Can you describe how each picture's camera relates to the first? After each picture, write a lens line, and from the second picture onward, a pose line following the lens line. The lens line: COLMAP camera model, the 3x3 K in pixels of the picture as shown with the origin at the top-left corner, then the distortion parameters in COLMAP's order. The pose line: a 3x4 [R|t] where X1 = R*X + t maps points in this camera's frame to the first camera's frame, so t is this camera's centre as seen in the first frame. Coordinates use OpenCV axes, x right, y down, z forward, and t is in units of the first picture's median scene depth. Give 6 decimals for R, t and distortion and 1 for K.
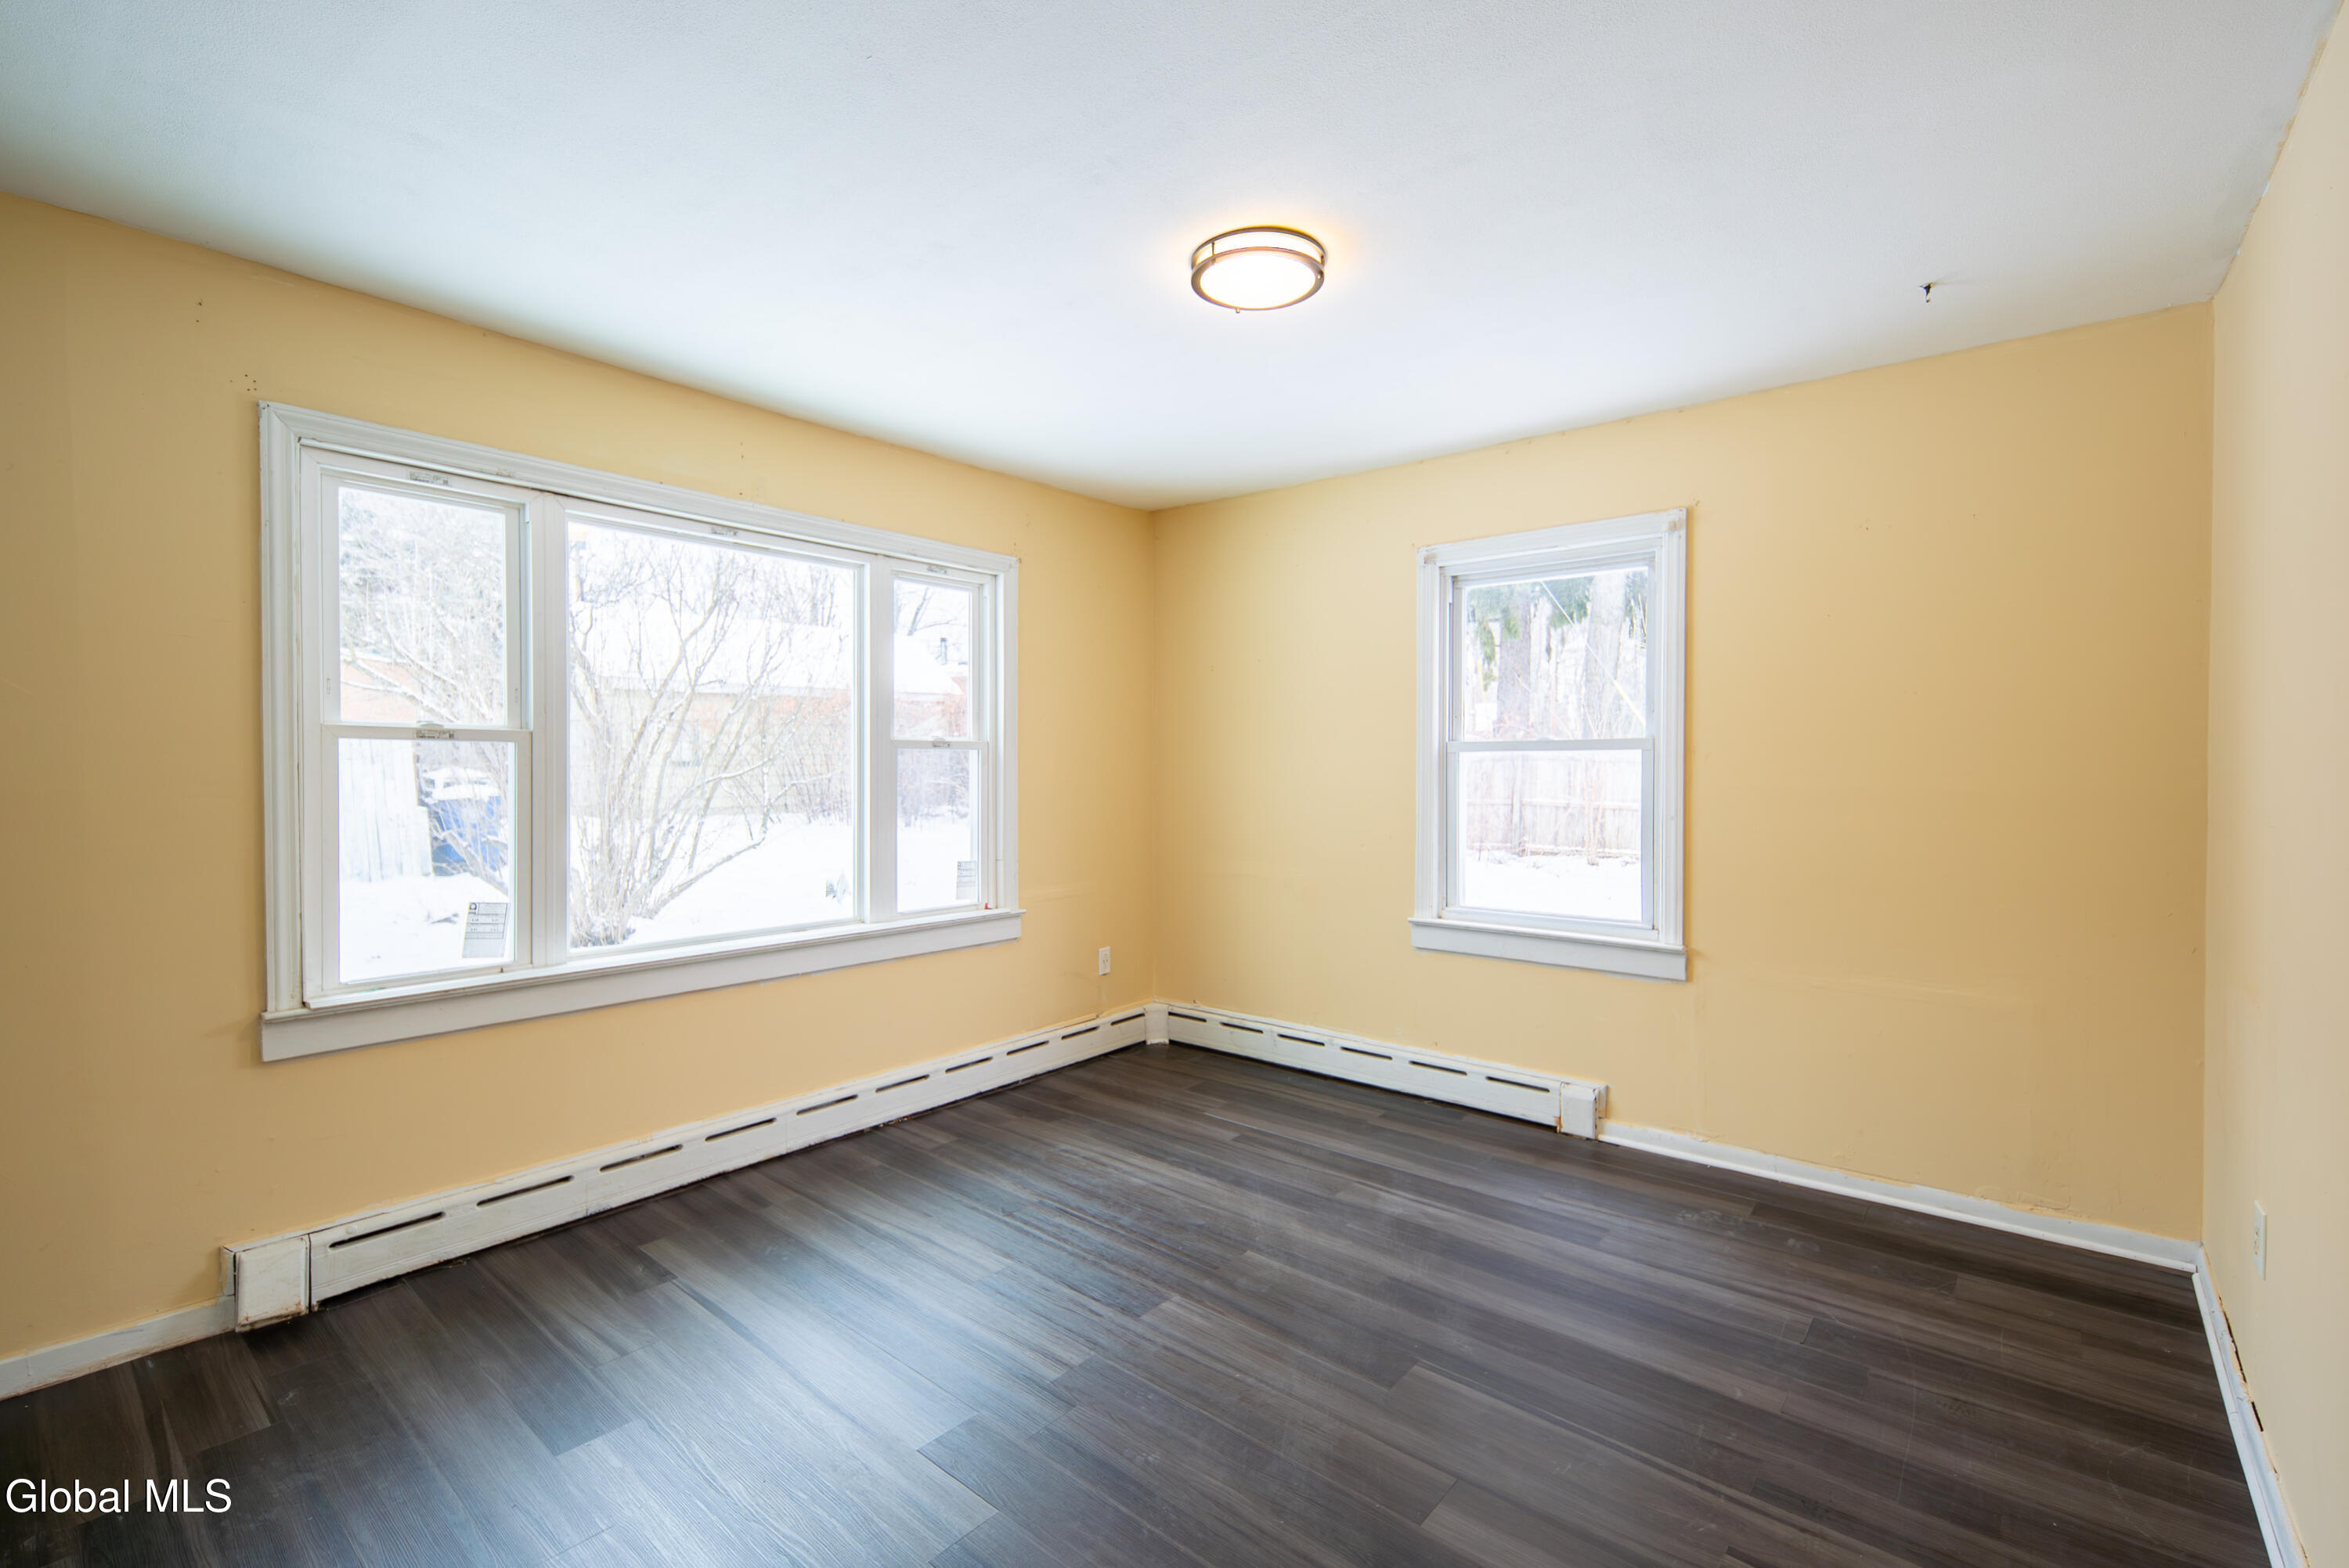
lens RADIAL K [[1043.5, 0, 1163.0], [0, 1043.5, 785.6], [0, 0, 1]] dist [0.006141, -0.003548]
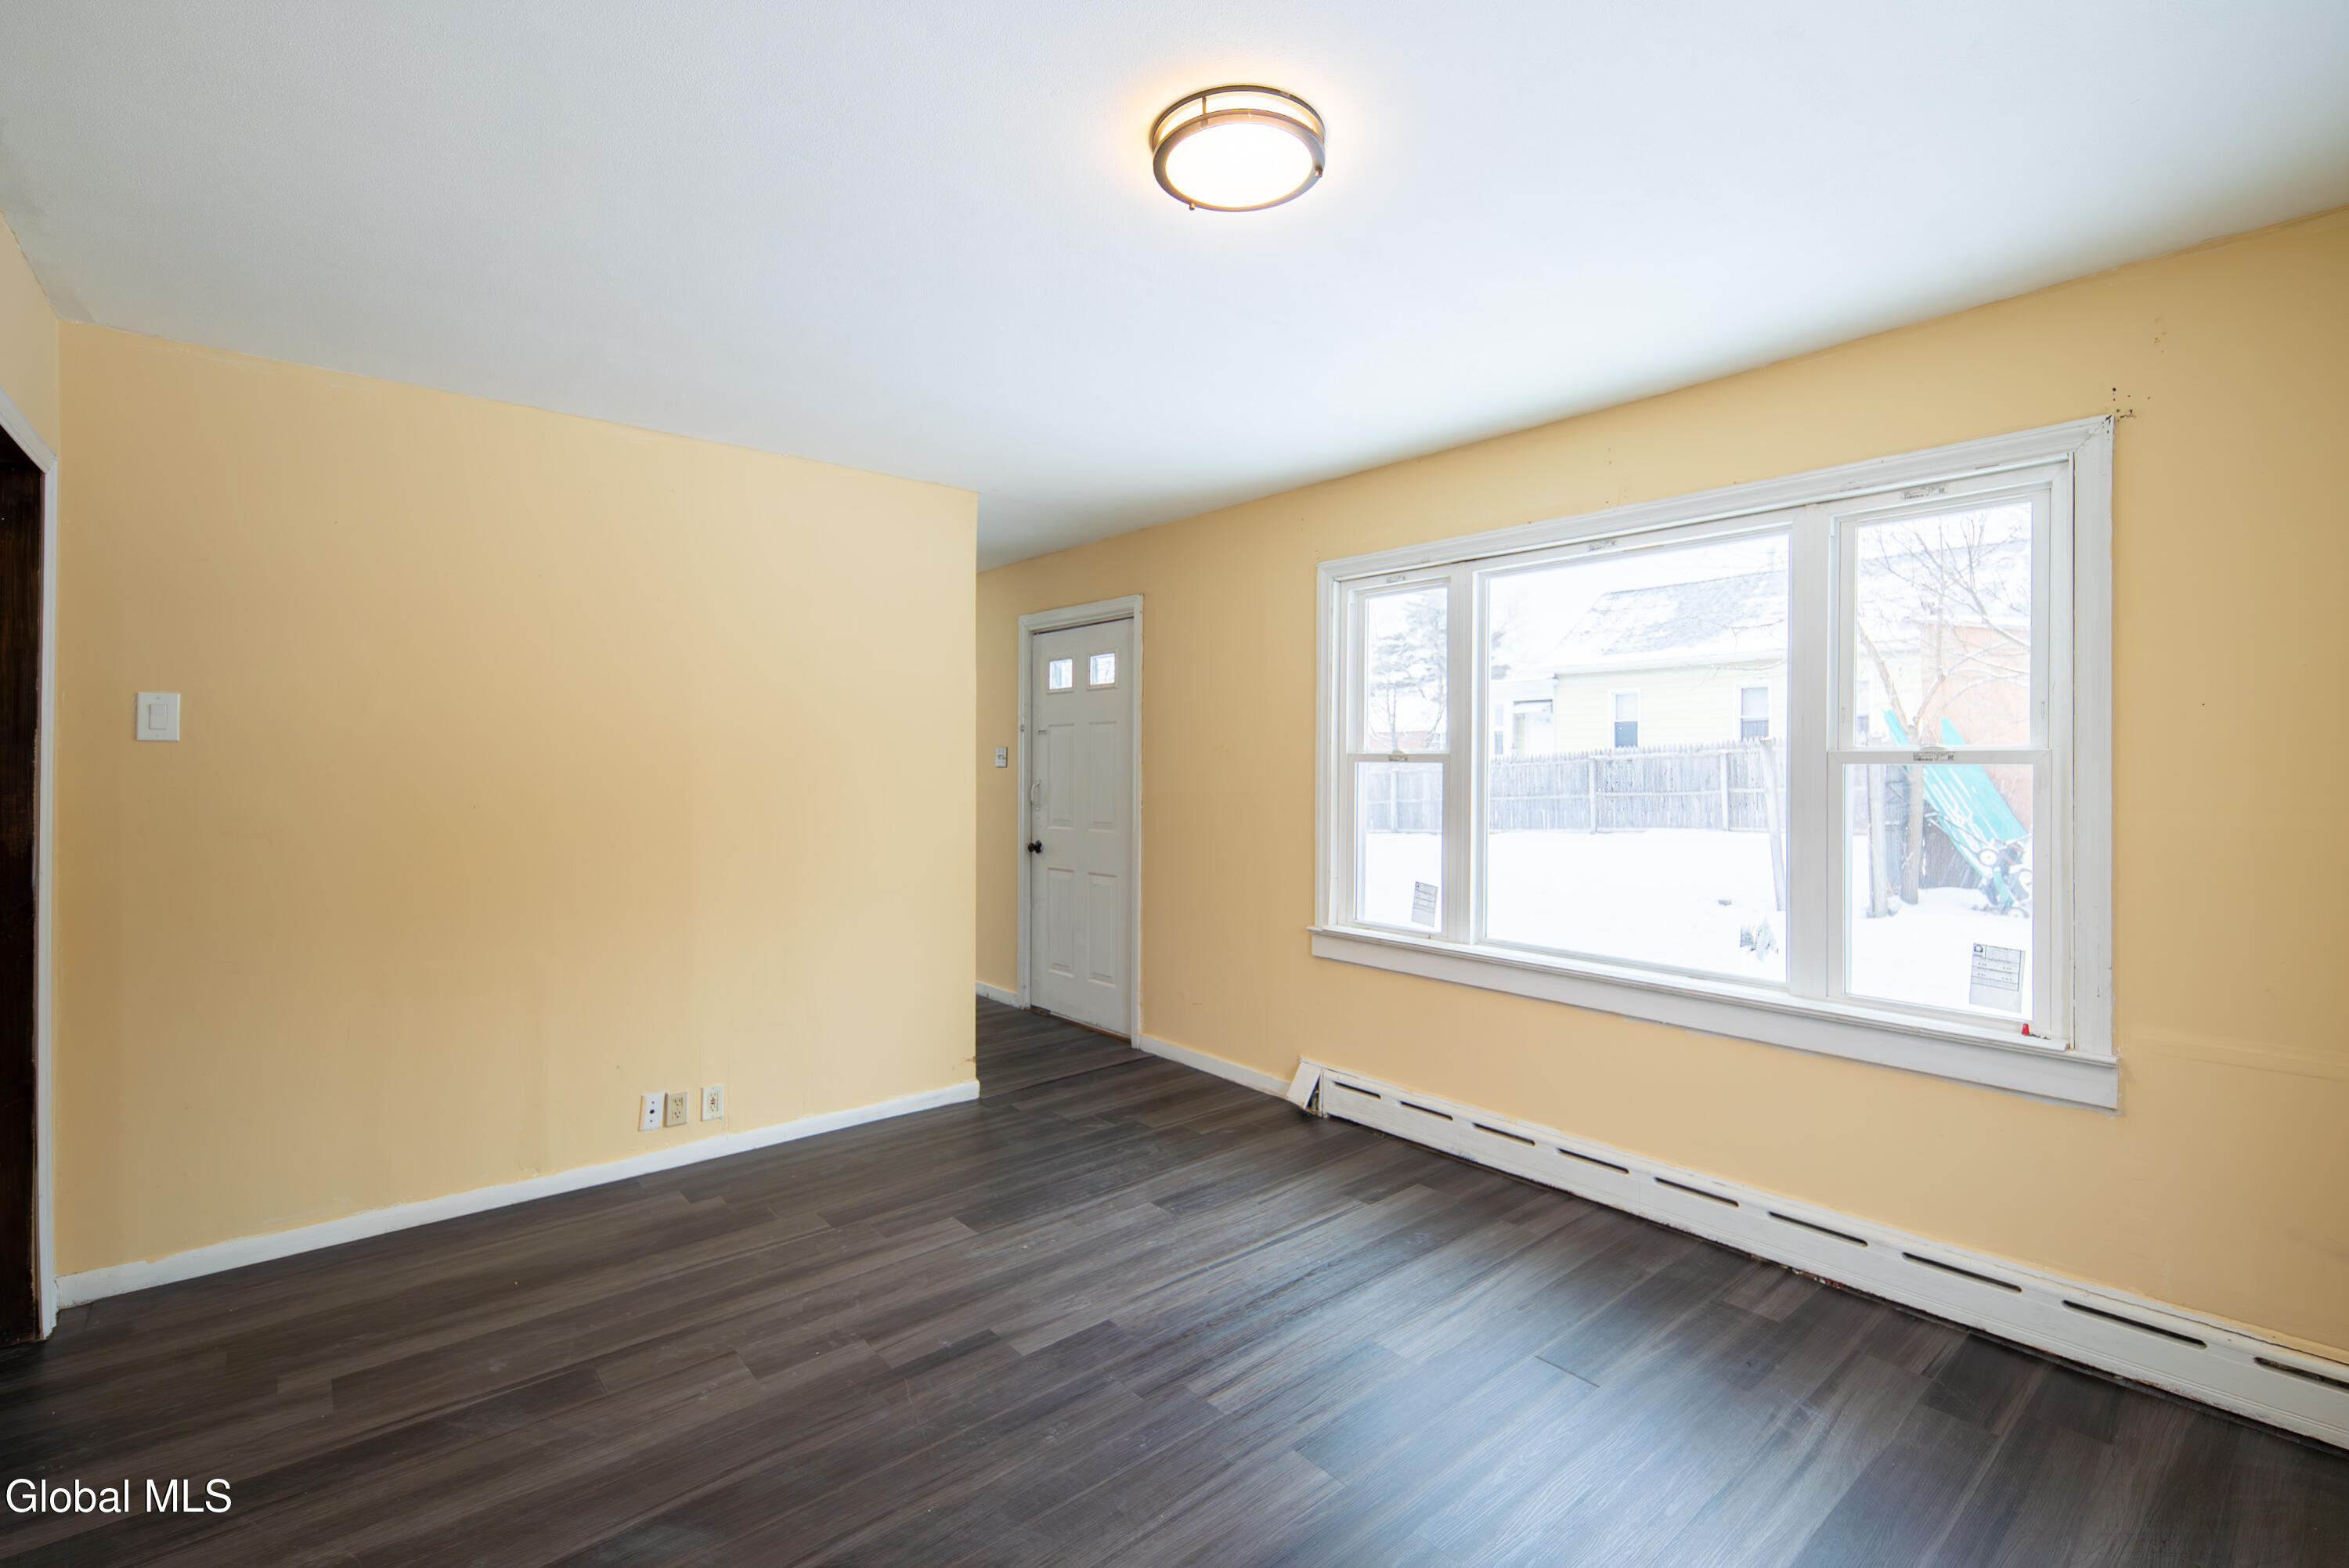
lens RADIAL K [[1043.5, 0, 1185.3], [0, 1043.5, 767.2], [0, 0, 1]] dist [0.006141, -0.003548]
pose [[-0.161512, -0.010298, -0.986817, 0.594109], [-0.034711, 0.999386, -0.004748, -0.015233], [0.986260, 0.033487, -0.161770, 0.755550]]
